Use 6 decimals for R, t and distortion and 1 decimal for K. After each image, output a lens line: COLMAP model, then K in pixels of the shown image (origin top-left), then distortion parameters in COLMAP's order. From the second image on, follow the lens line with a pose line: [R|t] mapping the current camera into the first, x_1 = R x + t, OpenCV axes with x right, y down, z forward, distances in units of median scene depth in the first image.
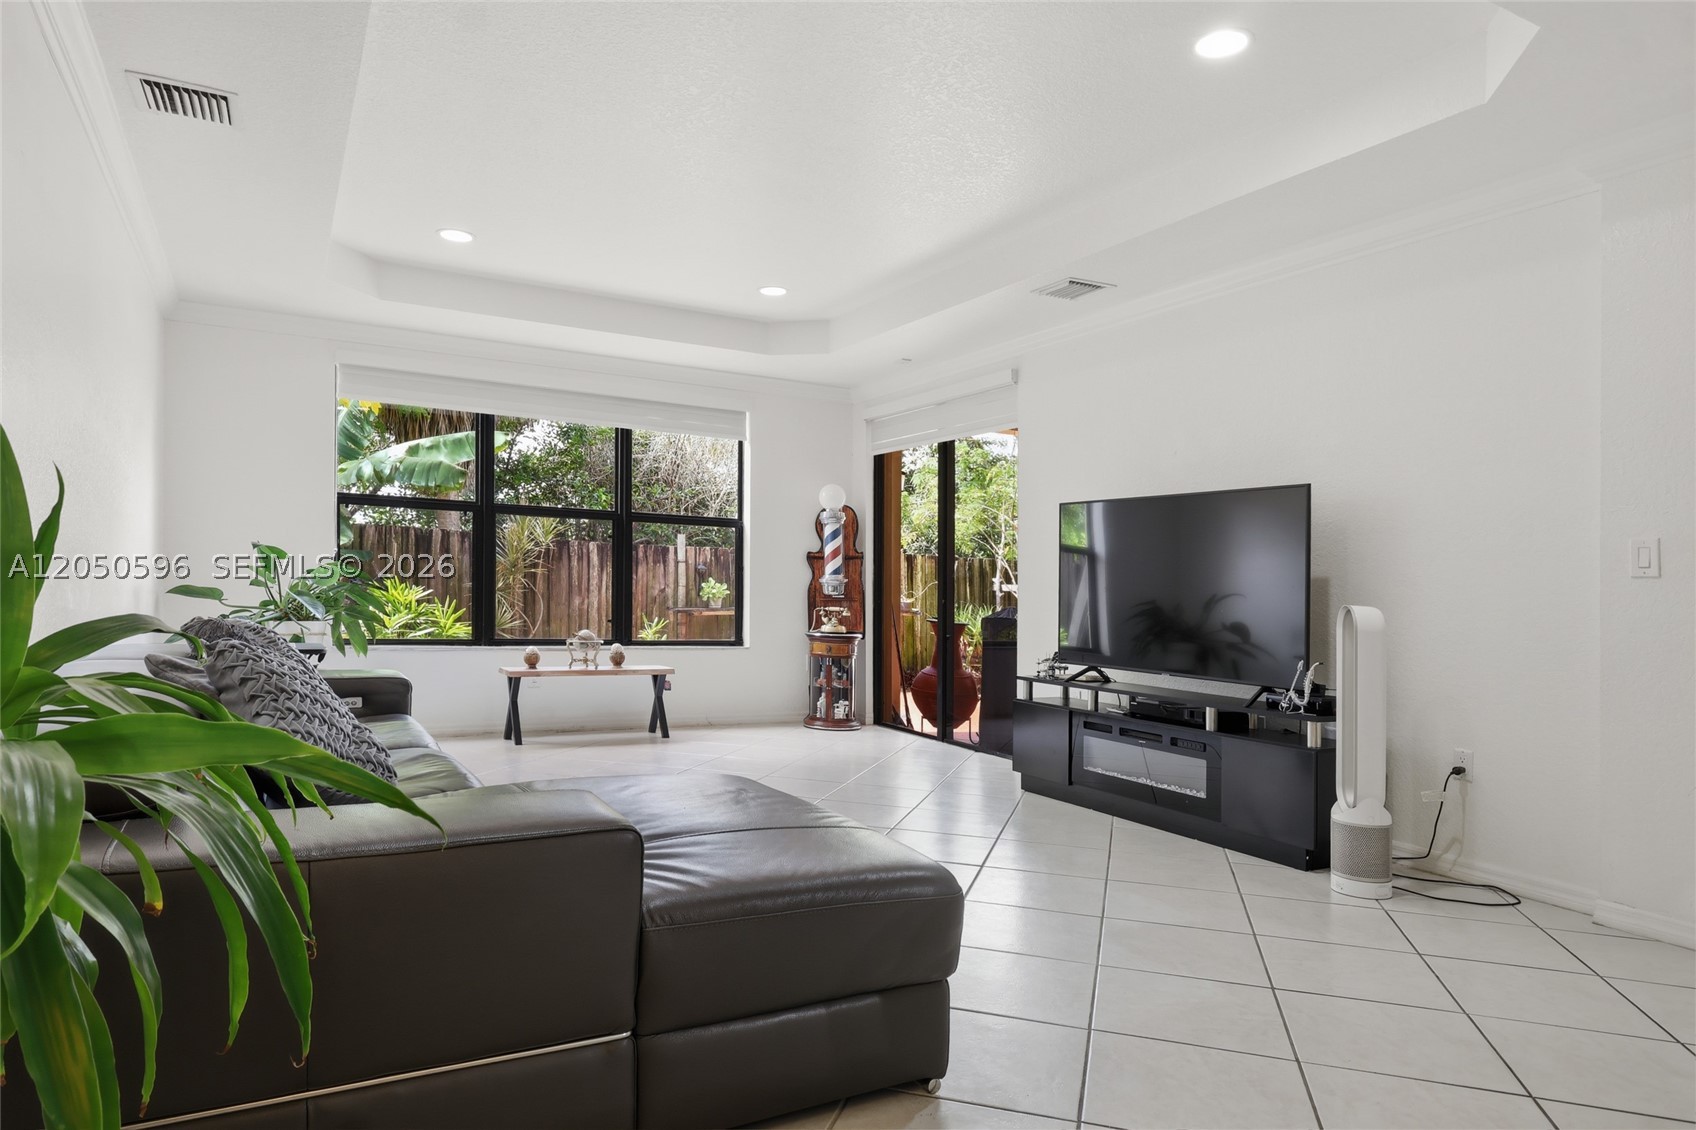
lens RADIAL K [[1054.0, 0, 814.7], [0, 1054.0, 598.0], [0, 0, 1]] dist [-0.000395, 0.001355]
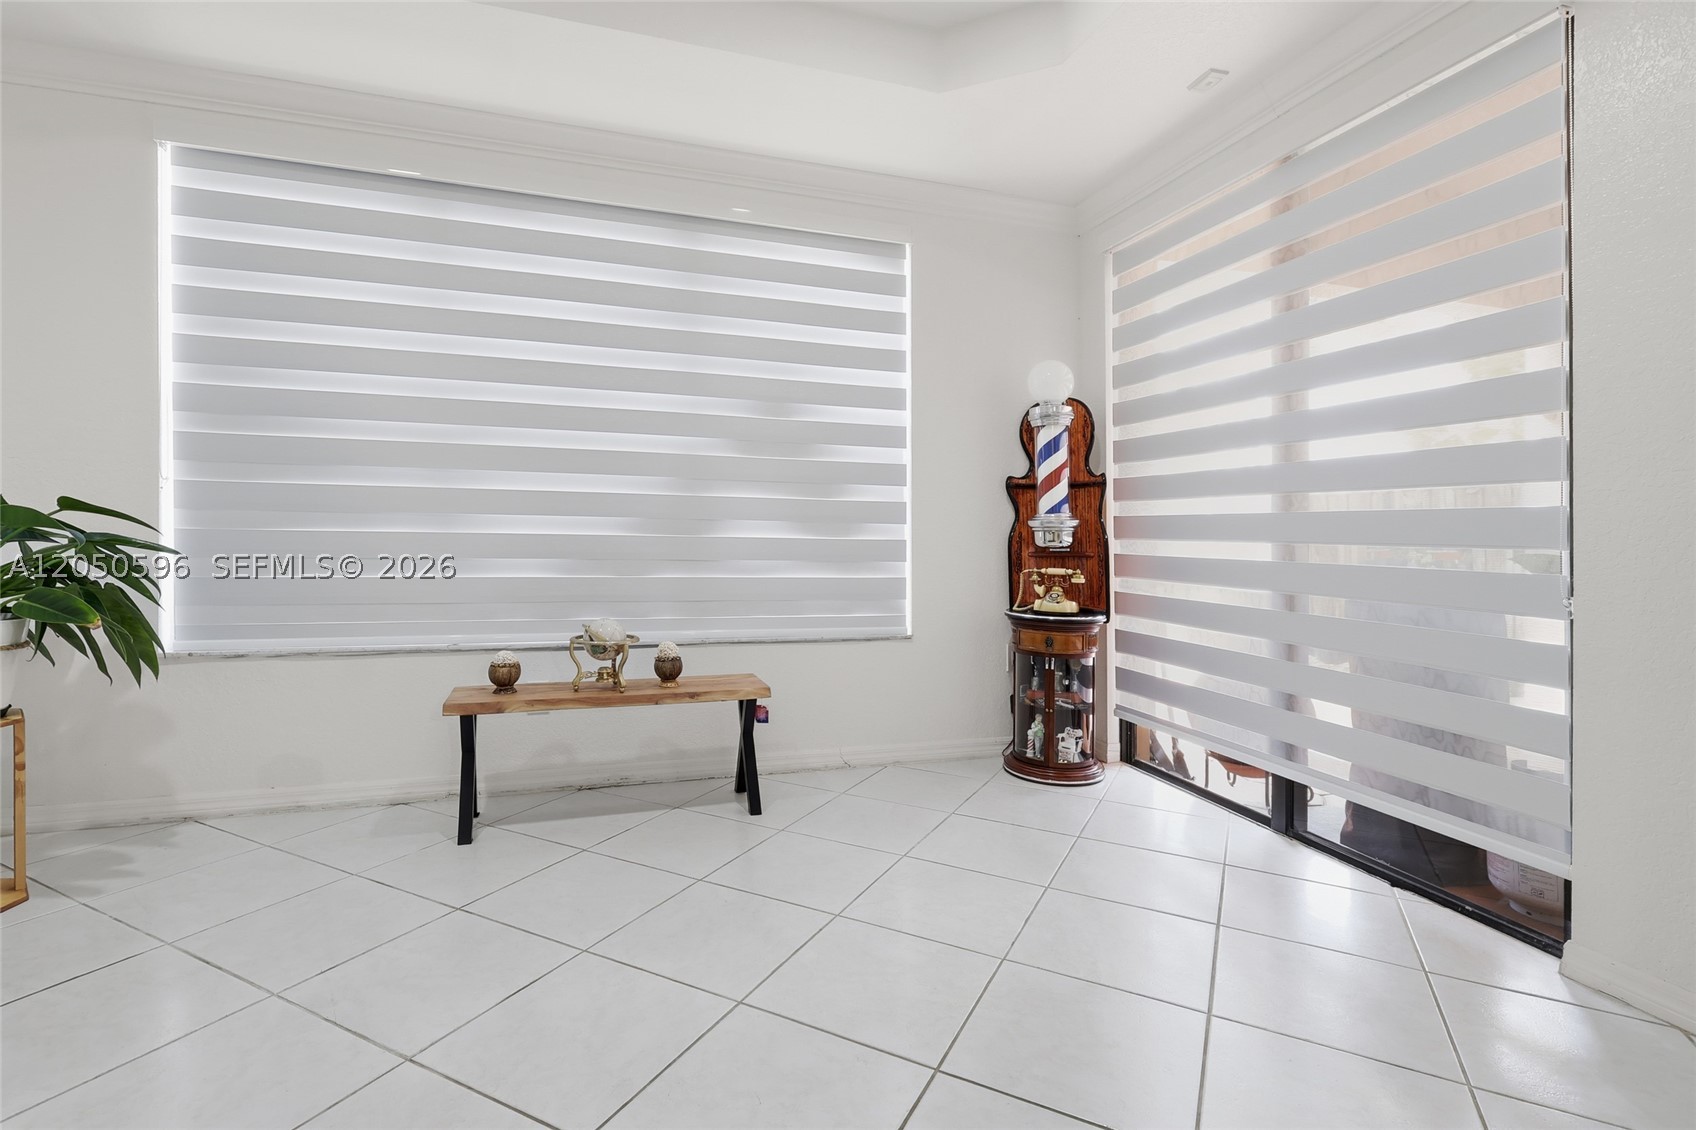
lens RADIAL K [[813.2, 0, 848.0], [0, 813.2, 565.0], [0, 0, 1]] dist [0.000088, 0.000003]
pose [[0.986093, -0.004623, -0.166132, -0.024612], [0.009873, 0.999477, 0.030793, -0.010057], [0.165902, -0.032005, 0.985623, 0.640268]]
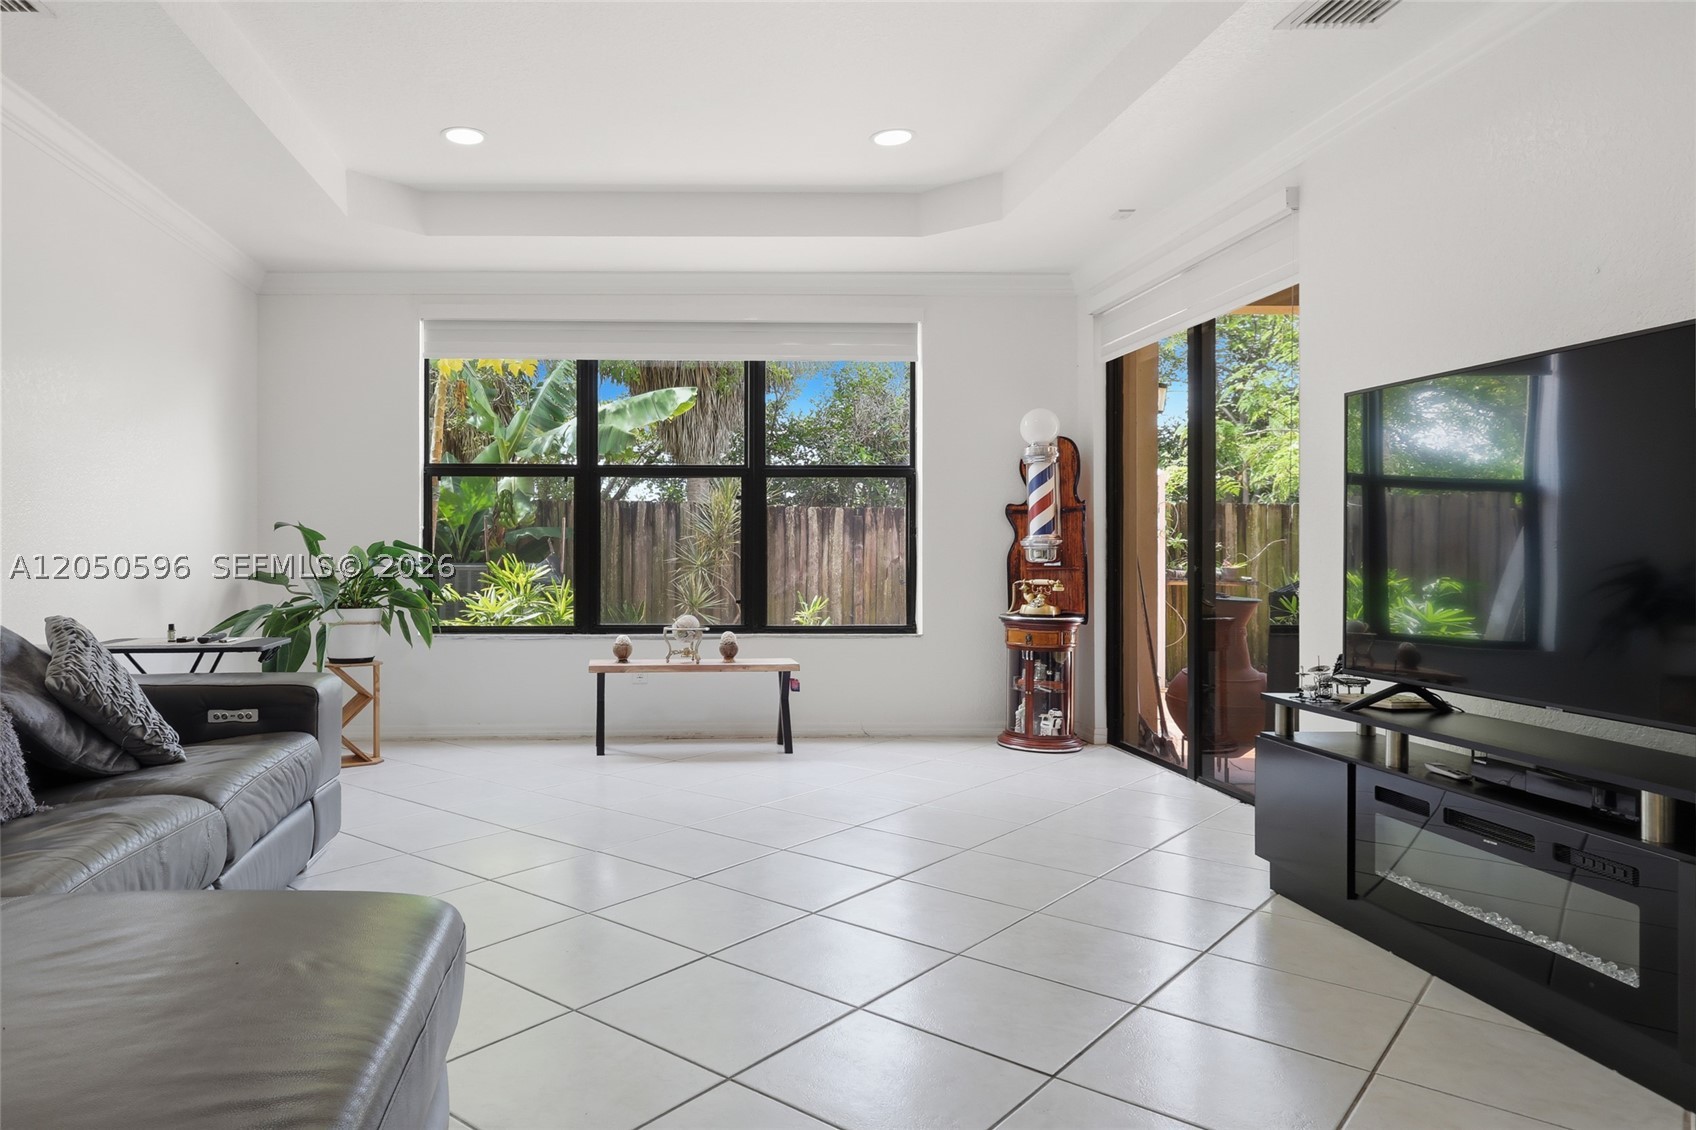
lens RADIAL K [[1082.5, 0, 653.5], [0, 1082.5, 583.4], [0, 0, 1]] dist [-0.004290, 0.001405]
pose [[0.889692, -0.016608, -0.456259, 0.143922], [0.022487, 0.999719, 0.007460, -0.000041], [0.456007, -0.016897, 0.889816, 0.270707]]
